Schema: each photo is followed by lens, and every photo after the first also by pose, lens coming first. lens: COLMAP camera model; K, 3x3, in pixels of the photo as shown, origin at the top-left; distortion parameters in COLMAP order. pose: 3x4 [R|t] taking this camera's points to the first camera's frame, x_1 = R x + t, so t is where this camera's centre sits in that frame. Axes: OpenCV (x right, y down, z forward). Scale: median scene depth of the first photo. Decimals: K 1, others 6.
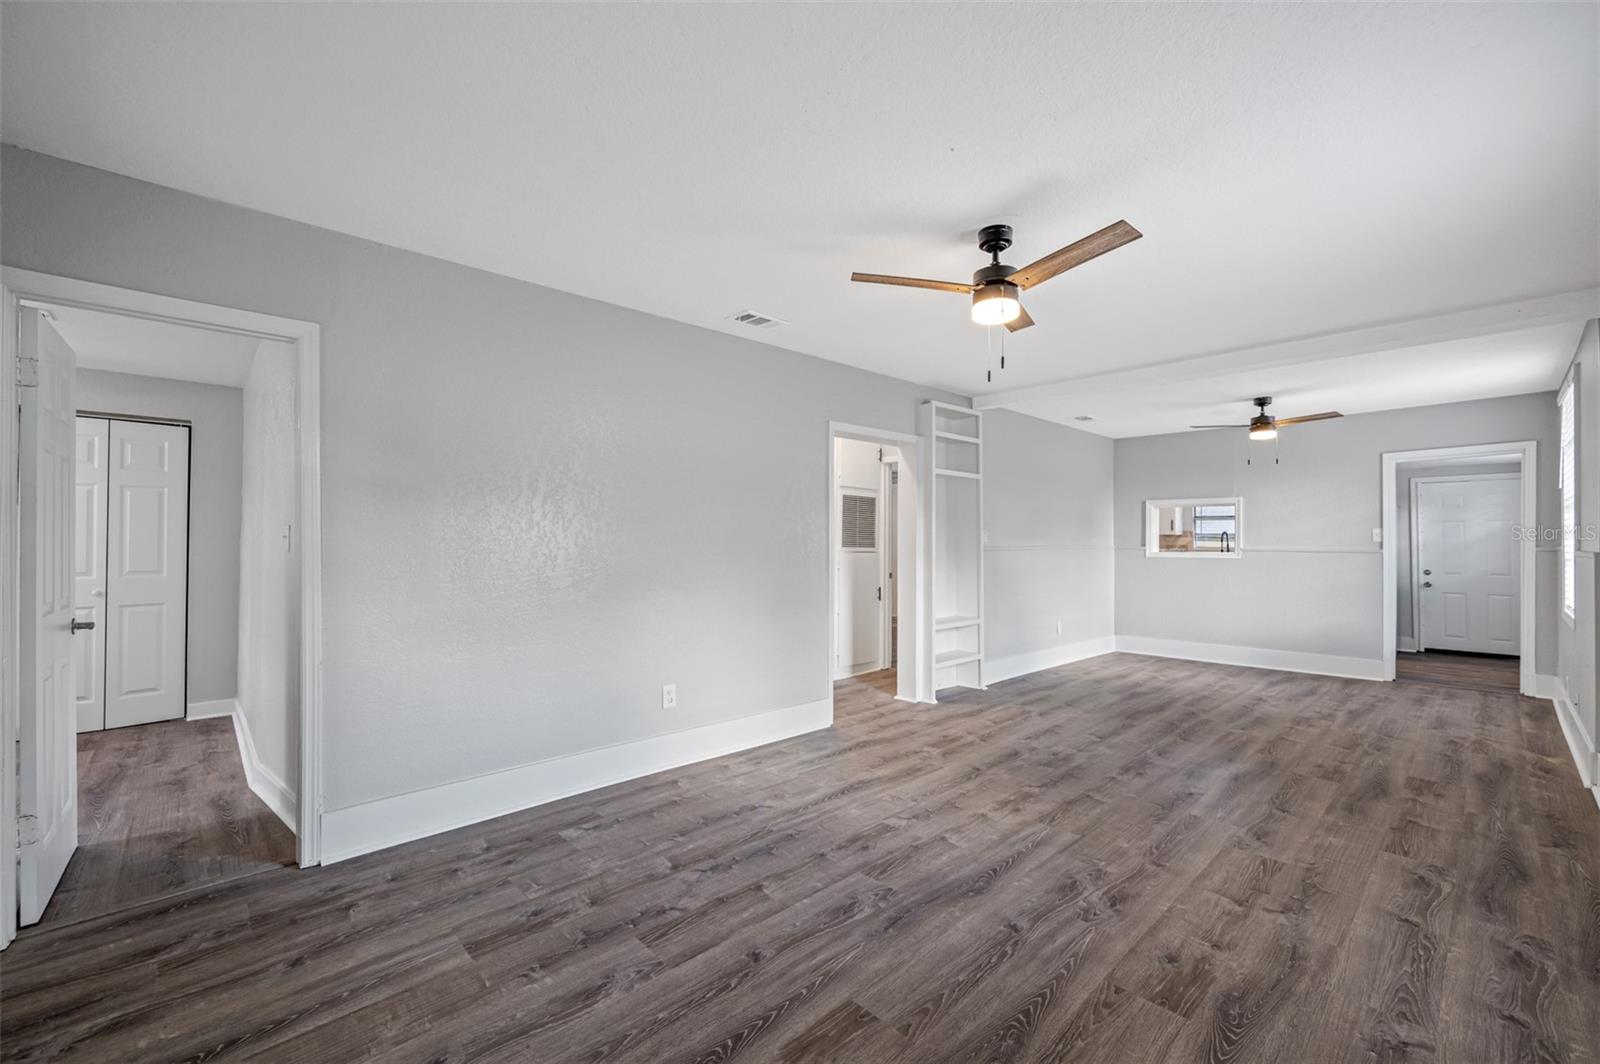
lens RADIAL K [[651.3, 0, 814.9], [0, 651.3, 540.5], [0, 0, 1]] dist [-0.004540, 0.001621]
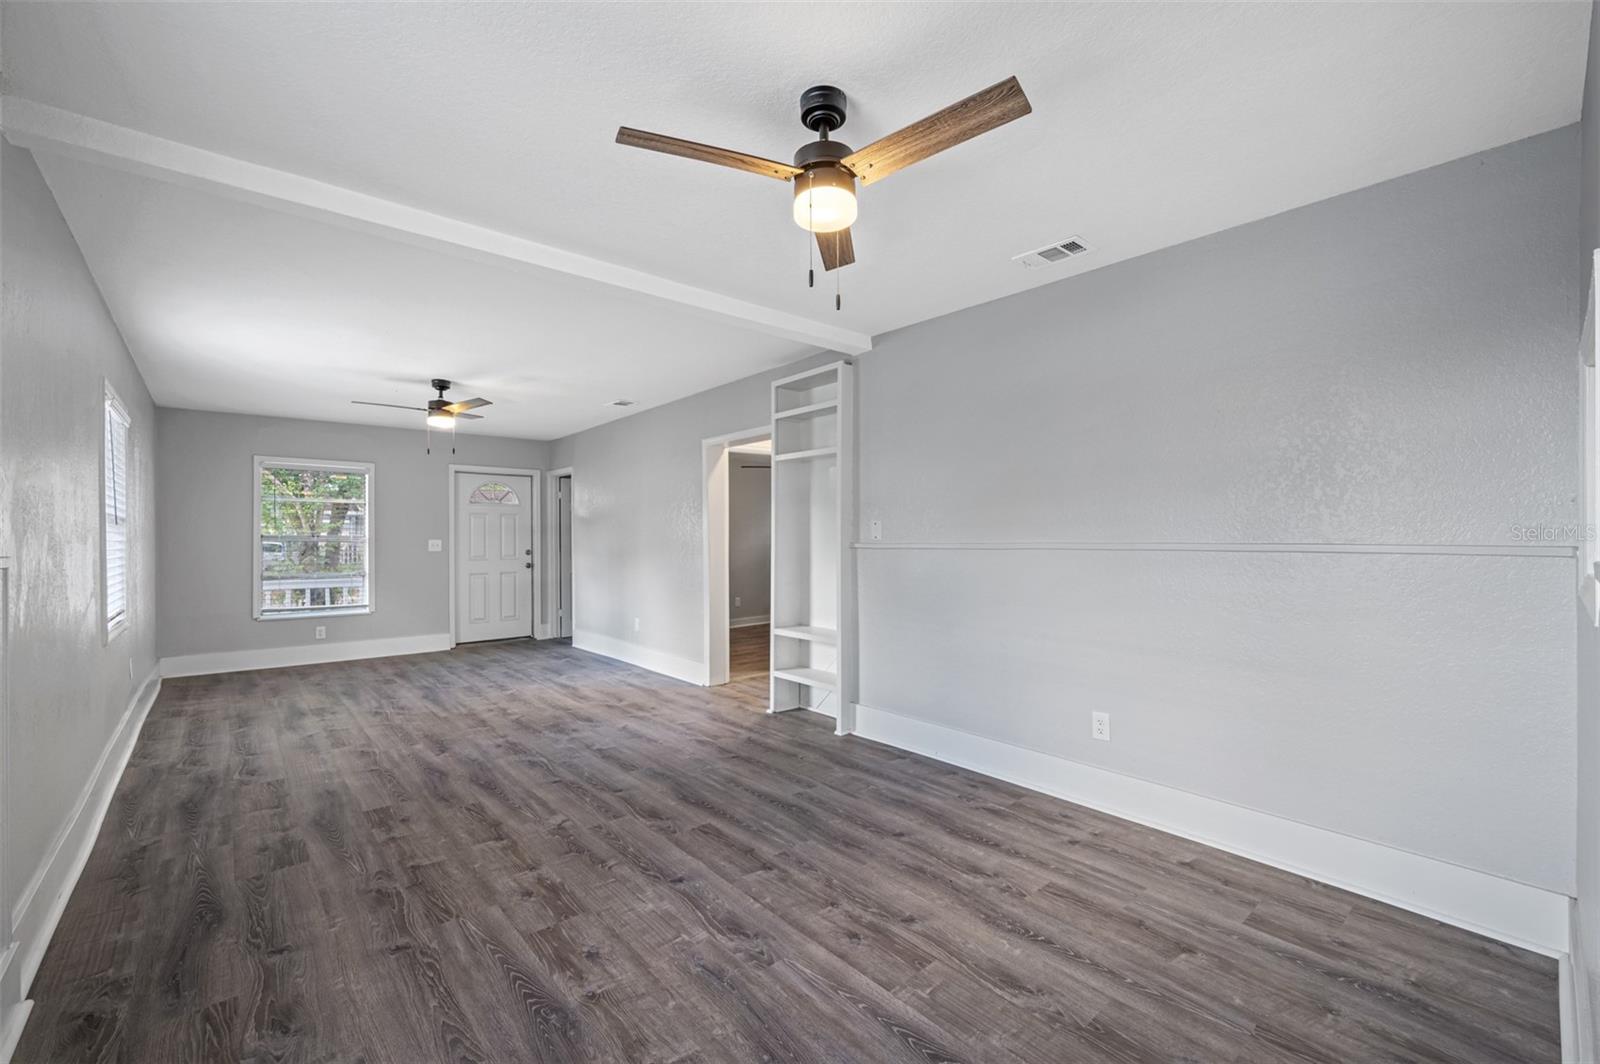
lens RADIAL K [[651.3, 0, 808.9], [0, 651.3, 545.5], [0, 0, 1]] dist [-0.004540, 0.001621]
pose [[-0.027418, 0.011602, -0.999557, 1.600064], [0.009685, 0.999889, 0.011340, 0.001831], [0.999577, -0.009370, -0.027528, 1.560437]]
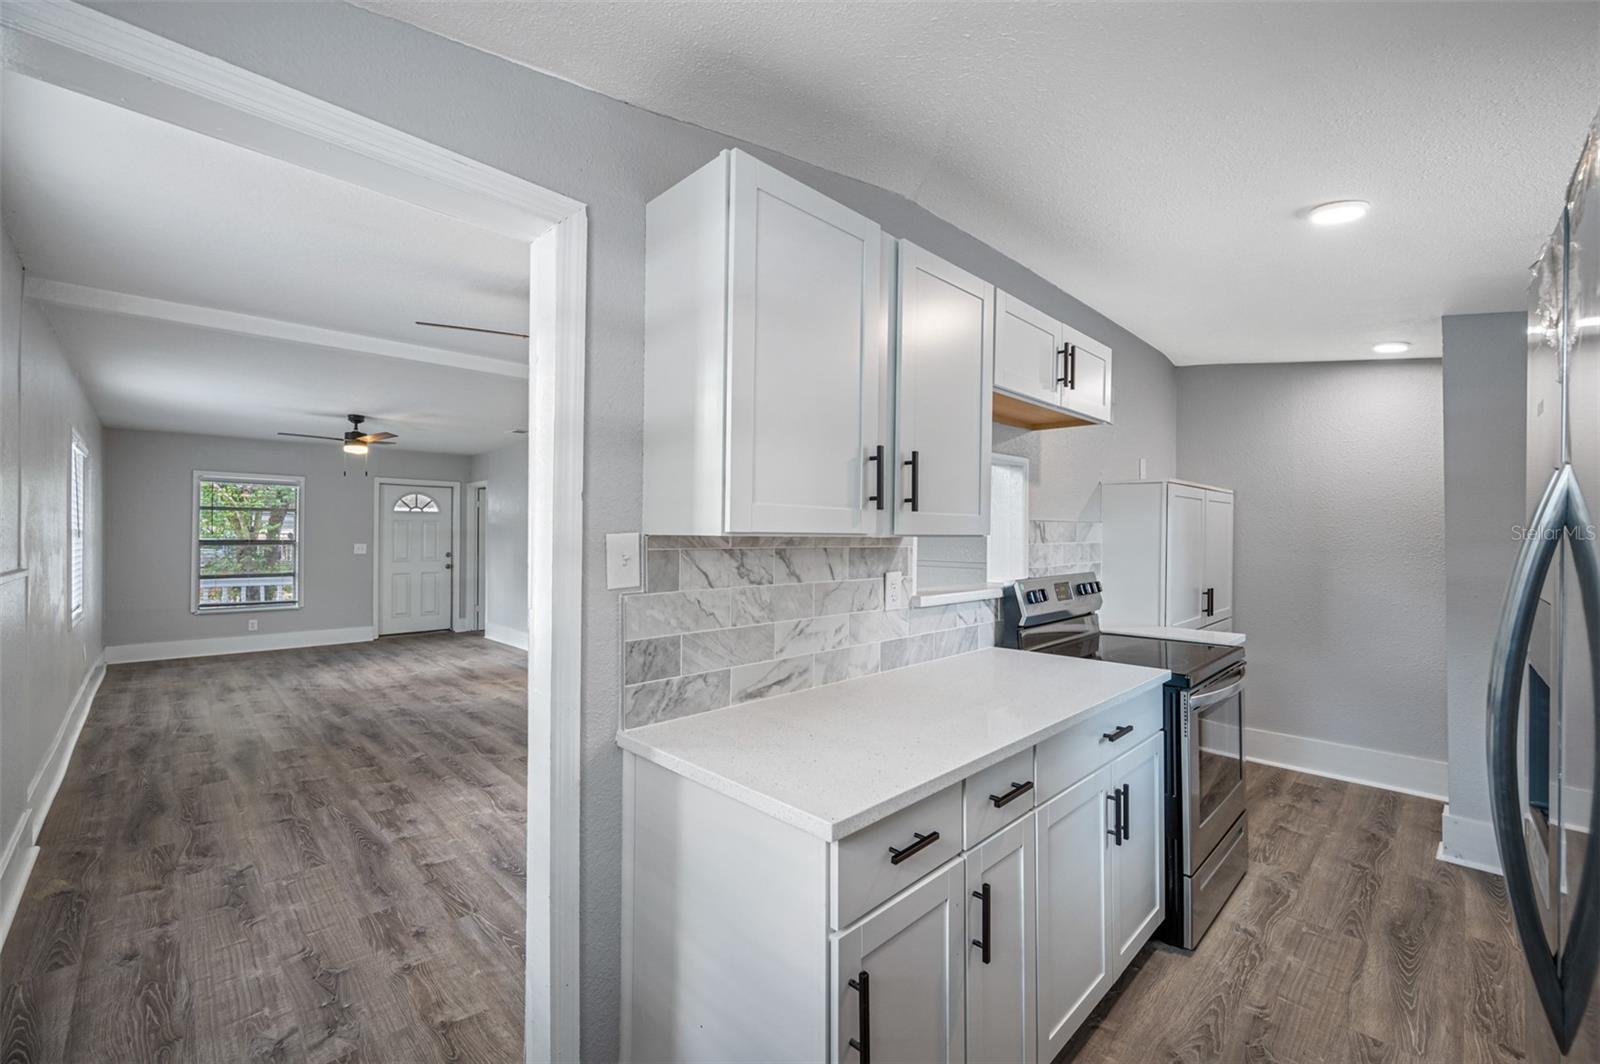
lens RADIAL K [[651.3, 0, 811.4], [0, 651.3, 536.0], [0, 0, 1]] dist [-0.004540, 0.001621]
pose [[0.025346, 0.000324, -0.999679, 1.945473], [0.003858, 0.999992, 0.000422, -0.026030], [0.999671, -0.003868, 0.025345, 1.877950]]
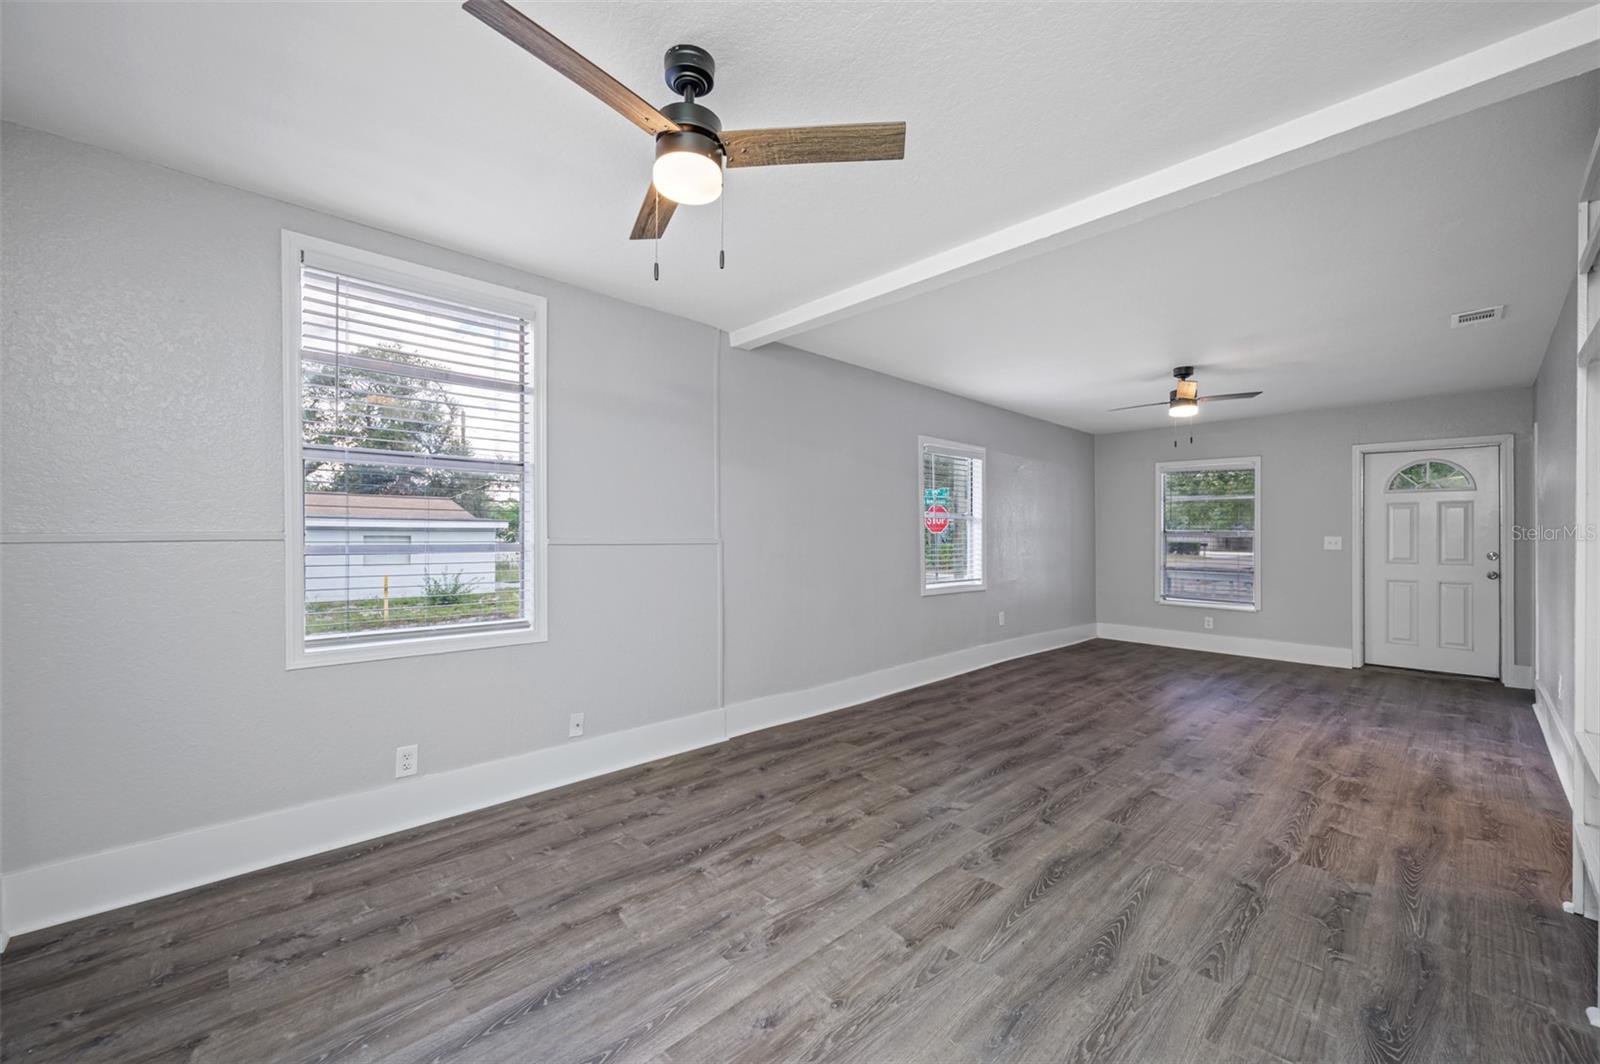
lens RADIAL K [[651.3, 0, 806.7], [0, 651.3, 535.9], [0, 0, 1]] dist [-0.004540, 0.001621]
pose [[-0.999921, -0.007925, -0.009746, 0.995709], [-0.007903, 0.999966, -0.002361, 0.012760], [0.009764, -0.002284, -0.999950, 2.051001]]
